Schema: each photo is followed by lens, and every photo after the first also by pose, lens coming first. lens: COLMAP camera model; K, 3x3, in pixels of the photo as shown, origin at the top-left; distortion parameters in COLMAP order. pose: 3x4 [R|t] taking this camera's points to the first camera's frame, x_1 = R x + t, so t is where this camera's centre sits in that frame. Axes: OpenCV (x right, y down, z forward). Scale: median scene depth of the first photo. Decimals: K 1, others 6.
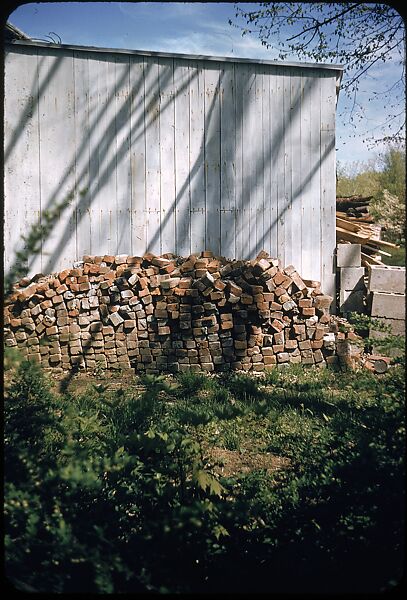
lens RADIAL K [[648.2, 0, 209.9], [0, 648.2, 298.6], [0, 0, 1]] dist [-0.032484, 0.000000]
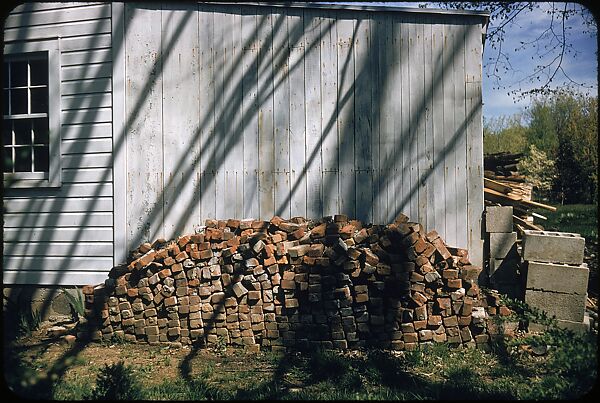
lens RADIAL K [[648.2, 0, 293.3], [0, 648.2, 219.7], [0, 0, 1]] dist [-0.032484, 0.000000]
pose [[0.996027, -0.002342, -0.089019, 0.011800], [-0.002668, 0.998420, -0.056127, -0.015871], [0.089010, 0.056142, 0.994447, 0.094654]]
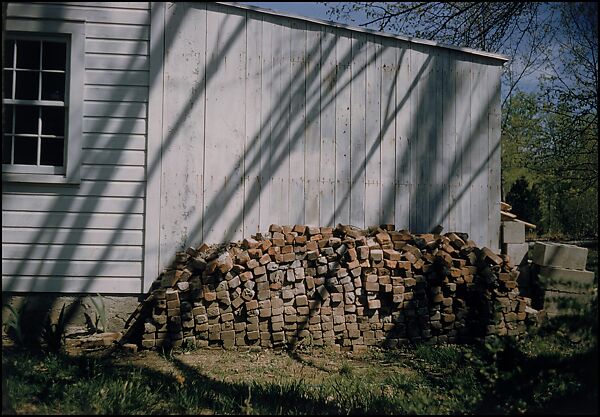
lens RADIAL K [[656.4, 0, 302.9], [0, 656.4, 218.5], [0, 0, 1]] dist [-0.037821, 0.000000]
pose [[0.956107, 0.033675, 0.291075, -0.452172], [-0.005241, 0.995181, -0.097919, 0.018404], [-0.292970, 0.092096, 0.951676, 0.089639]]
